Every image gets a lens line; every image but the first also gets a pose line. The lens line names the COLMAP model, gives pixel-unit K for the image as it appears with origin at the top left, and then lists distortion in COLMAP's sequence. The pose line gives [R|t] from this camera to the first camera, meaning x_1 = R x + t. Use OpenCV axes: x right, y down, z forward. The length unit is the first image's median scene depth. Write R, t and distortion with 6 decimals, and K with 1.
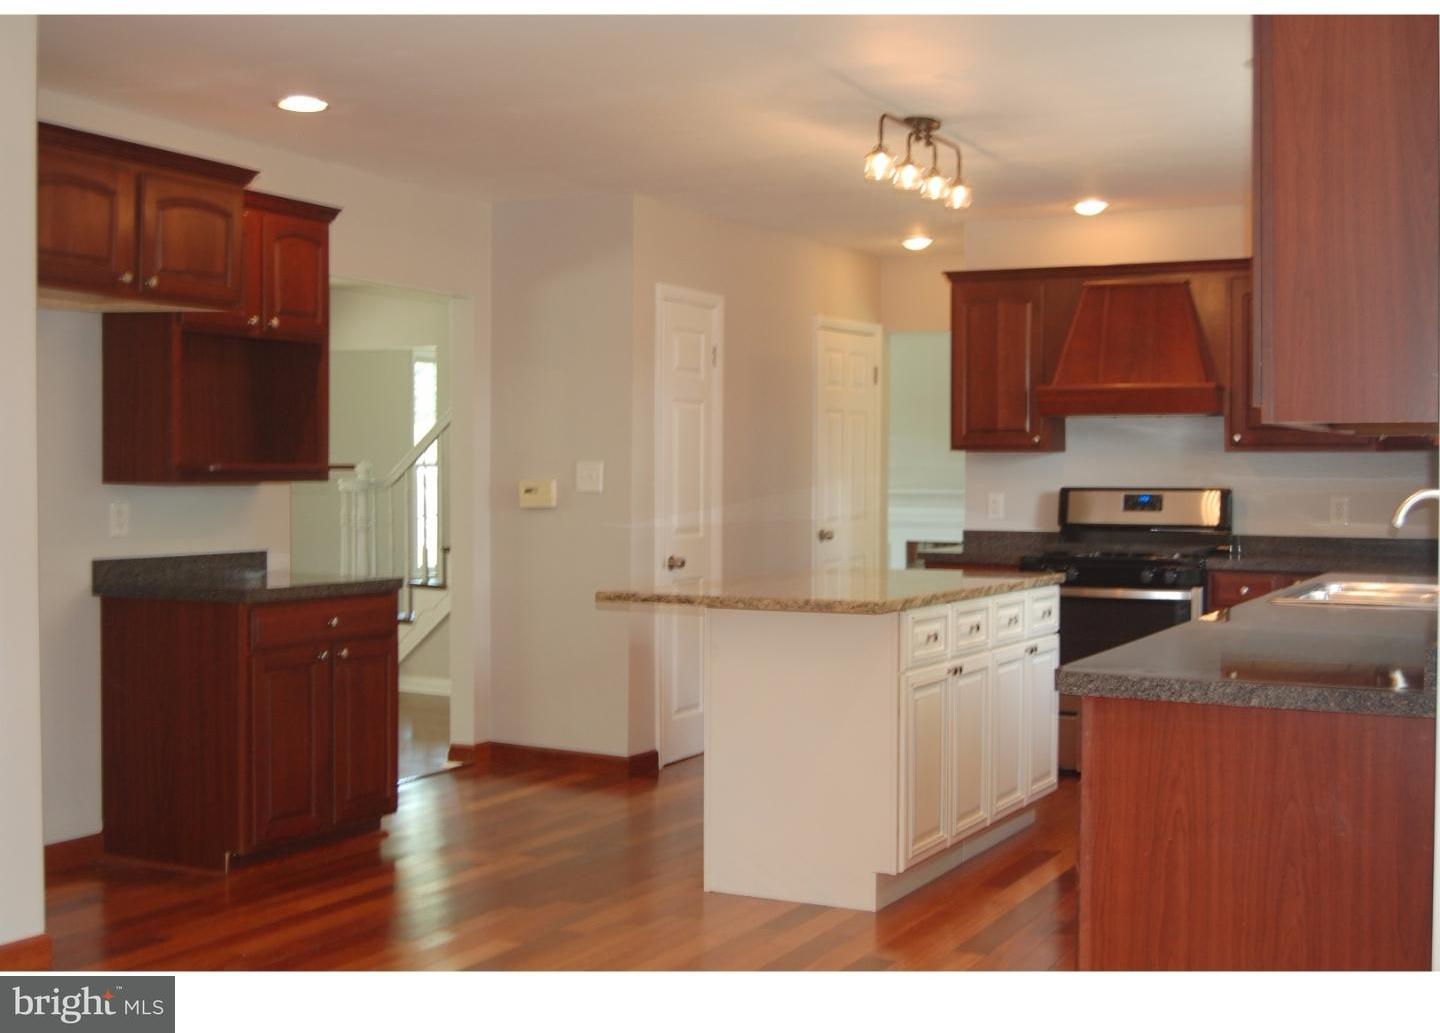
lens RADIAL K [[1778.1, 0, 720.0], [0, 1778.1, 516.5], [0, 0, 1]] dist [-0.005062, -0.010641]
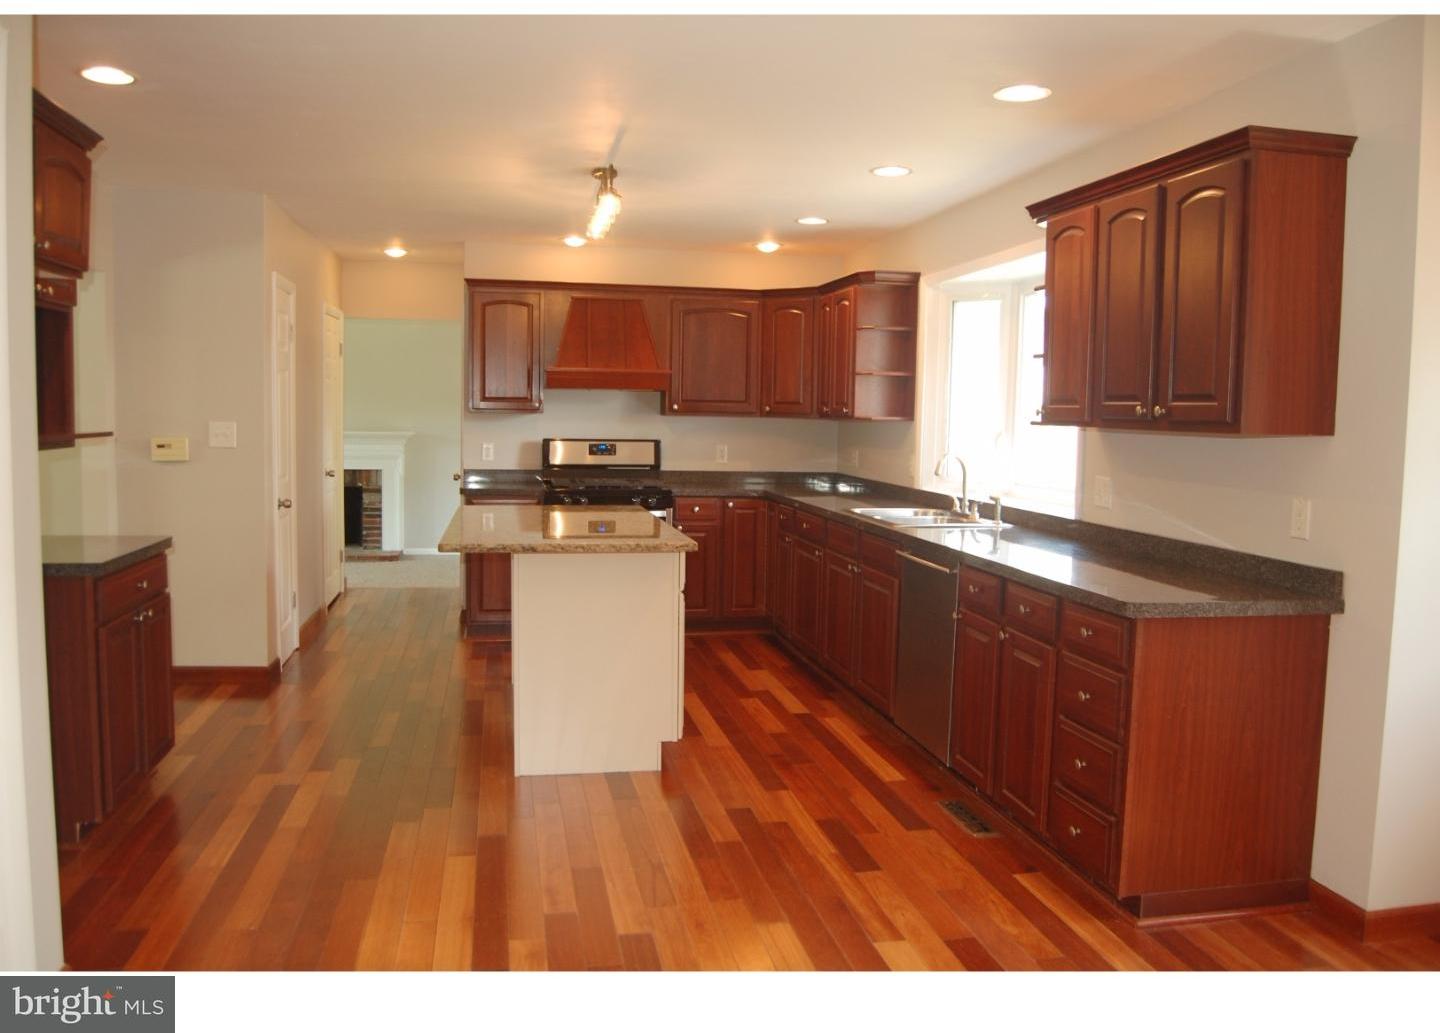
lens RADIAL K [[1133.3, 0, 720.0], [0, 1133.3, 516.5], [0, 0, 1]] dist [-0.079111, 0.001814]
pose [[0.778761, -0.047136, 0.625548, -0.275132], [0.000852, 0.997252, 0.074084, -0.021994], [-0.627320, -0.057161, 0.776661, 0.218497]]
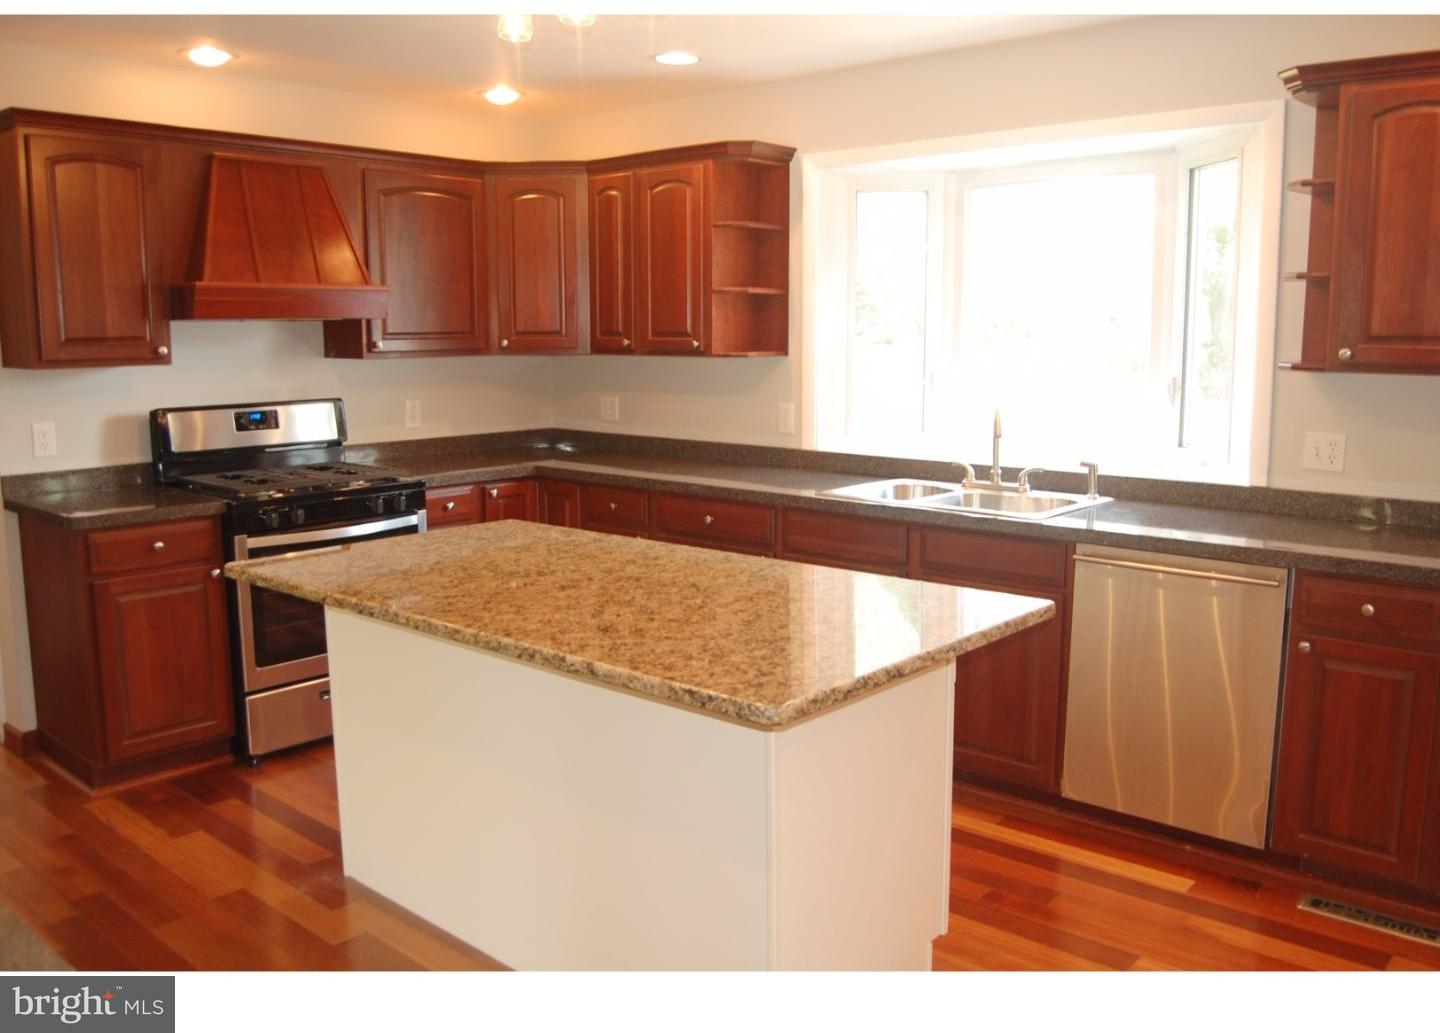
lens RADIAL K [[1242.6, 0, 720.0], [0, 1242.6, 516.5], [0, 0, 1]] dist [0.001513, 0.004063]
pose [[0.256564, -0.157638, 0.953585, -0.296482], [0.031214, 0.987447, 0.154838, -0.049318], [-0.966023, -0.009961, 0.258264, 0.633755]]
